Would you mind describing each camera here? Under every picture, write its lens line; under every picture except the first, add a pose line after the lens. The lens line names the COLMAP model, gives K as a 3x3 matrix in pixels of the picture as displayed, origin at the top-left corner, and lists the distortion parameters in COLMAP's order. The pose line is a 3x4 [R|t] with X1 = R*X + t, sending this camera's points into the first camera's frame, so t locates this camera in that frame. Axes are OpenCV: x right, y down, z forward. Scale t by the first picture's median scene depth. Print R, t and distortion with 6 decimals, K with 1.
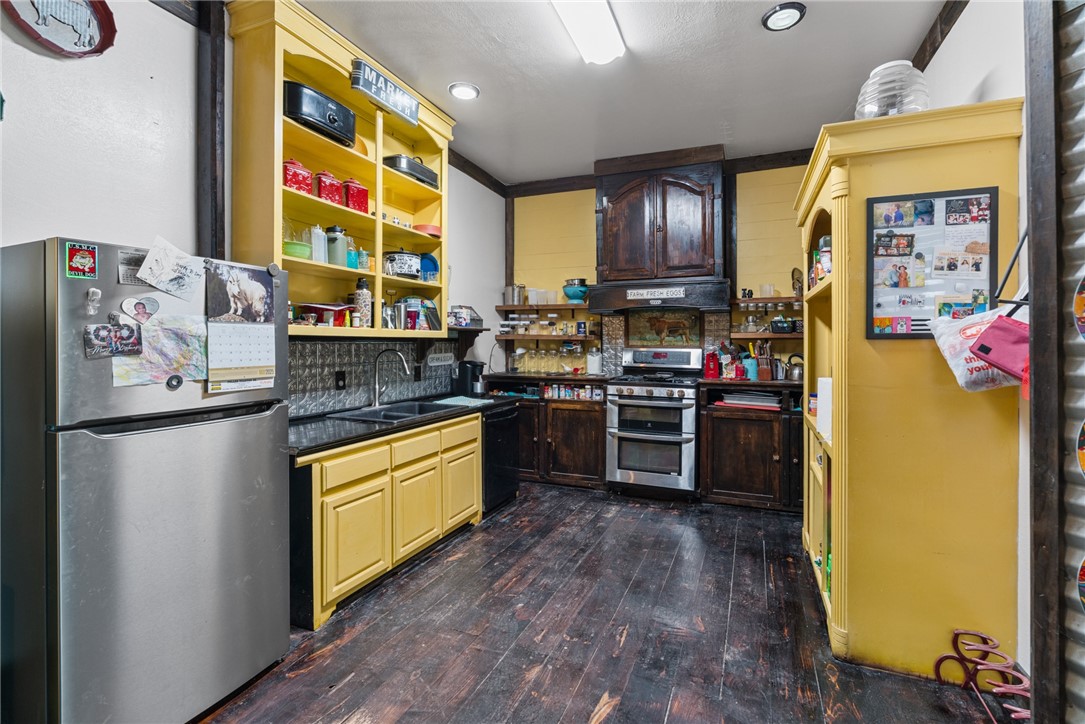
lens RADIAL K [[482.2, 0, 545.2], [0, 482.2, 342.2], [0, 0, 1]] dist [-0.004801, 0.000225]
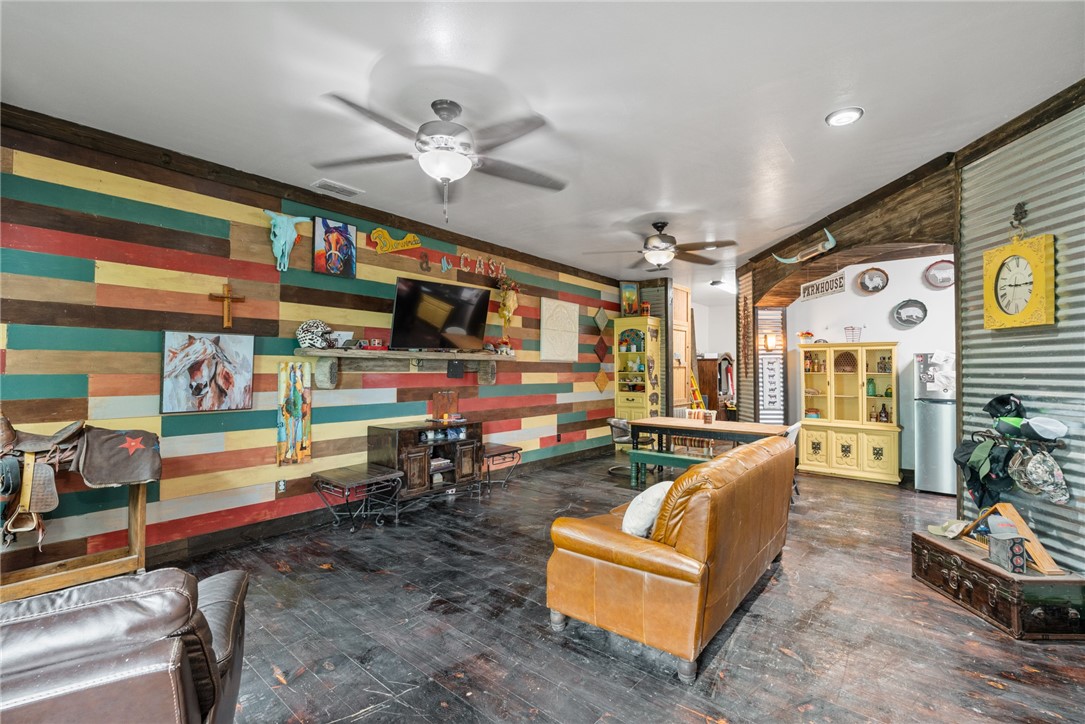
lens RADIAL K [[492.2, 0, 548.1], [0, 492.2, 365.4], [0, 0, 1]] dist [-0.004041, -0.000010]
pose [[-0.255615, -0.010807, -0.966718, 1.814775], [-0.006607, 0.999934, -0.009431, -0.024778], [0.966756, 0.003977, -0.255669, -0.459351]]
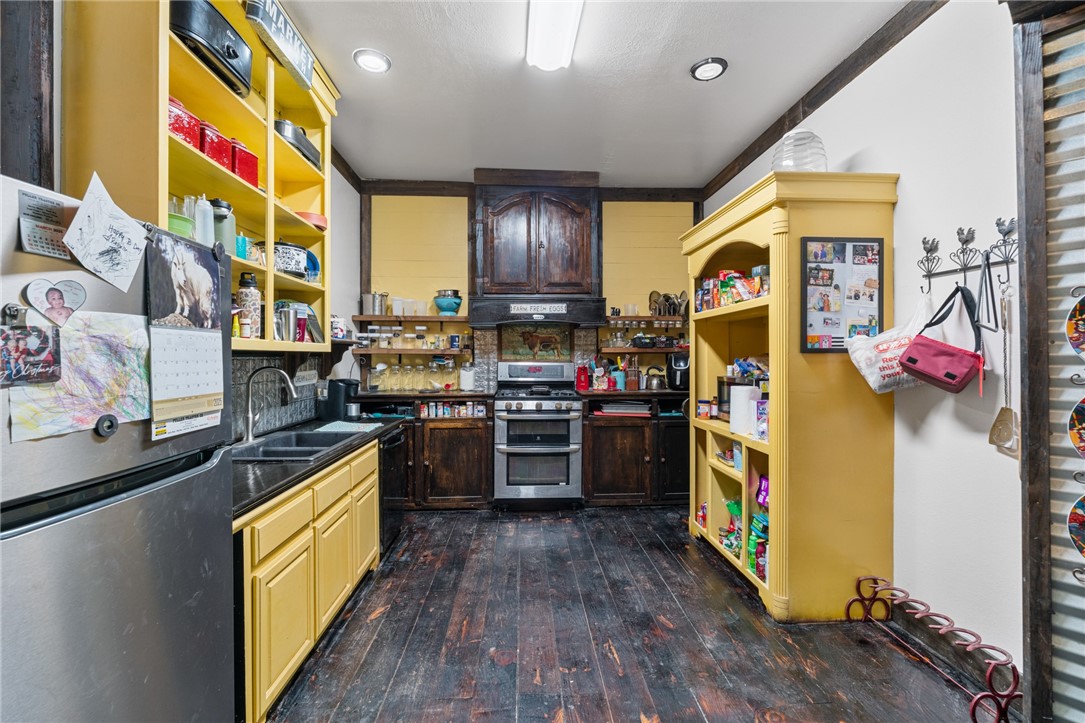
lens RADIAL K [[476.7, 0, 538.2], [0, 476.7, 356.2], [0, 0, 1]] dist [-0.007316, 0.000009]
pose [[0.903681, -0.003647, 0.428191, -0.292705], [0.003972, 0.999992, 0.000134, -0.000737], [-0.428188, 0.001580, 0.903688, 0.133648]]
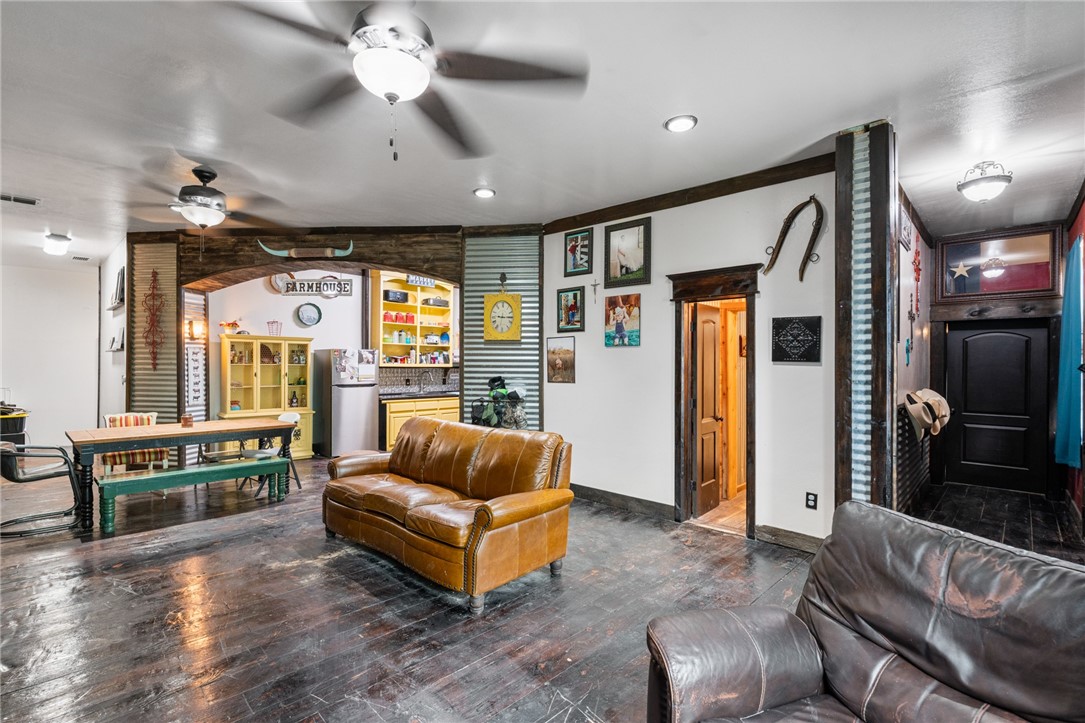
lens RADIAL K [[492.2, 0, 548.1], [0, 492.2, 364.9], [0, 0, 1]] dist [-0.004041, -0.000010]
pose [[0.940614, 0.005192, -0.339438, 1.384046], [-0.006258, 0.999978, -0.002044, -0.021575], [0.339420, 0.004047, 0.940626, -1.489039]]
